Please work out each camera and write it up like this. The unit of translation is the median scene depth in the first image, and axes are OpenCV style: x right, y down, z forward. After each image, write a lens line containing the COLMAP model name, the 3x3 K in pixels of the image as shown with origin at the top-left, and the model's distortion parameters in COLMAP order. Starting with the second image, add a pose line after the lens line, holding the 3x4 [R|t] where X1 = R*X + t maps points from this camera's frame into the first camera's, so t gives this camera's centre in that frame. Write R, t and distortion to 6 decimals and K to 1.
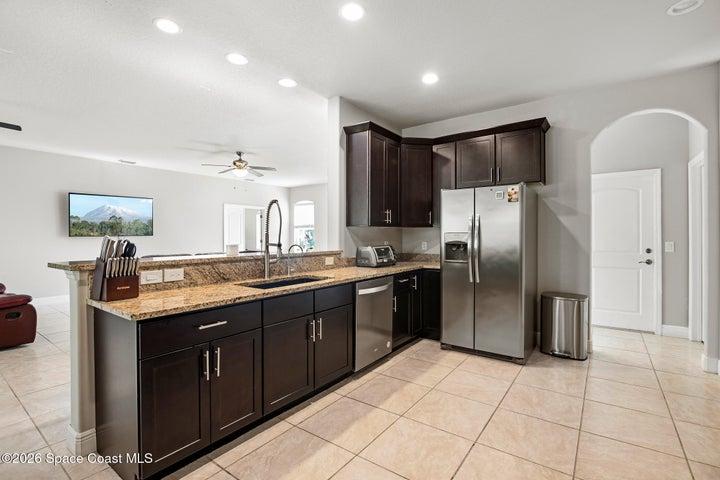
lens RADIAL K [[336.1, 0, 358.9], [0, 336.1, 234.8], [0, 0, 1]] dist [-0.003379, -0.005355]
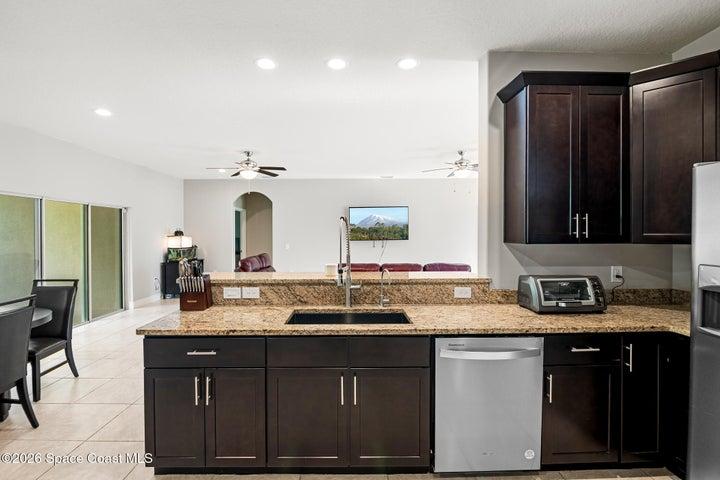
lens RADIAL K [[336.1, 0, 357.7], [0, 336.1, 235.6], [0, 0, 1]] dist [-0.003379, -0.005355]
pose [[0.601603, 0.006724, -0.798767, 0.352106], [0.003373, 0.999934, 0.010959, -0.051586], [0.798788, -0.009287, 0.601541, 0.412116]]
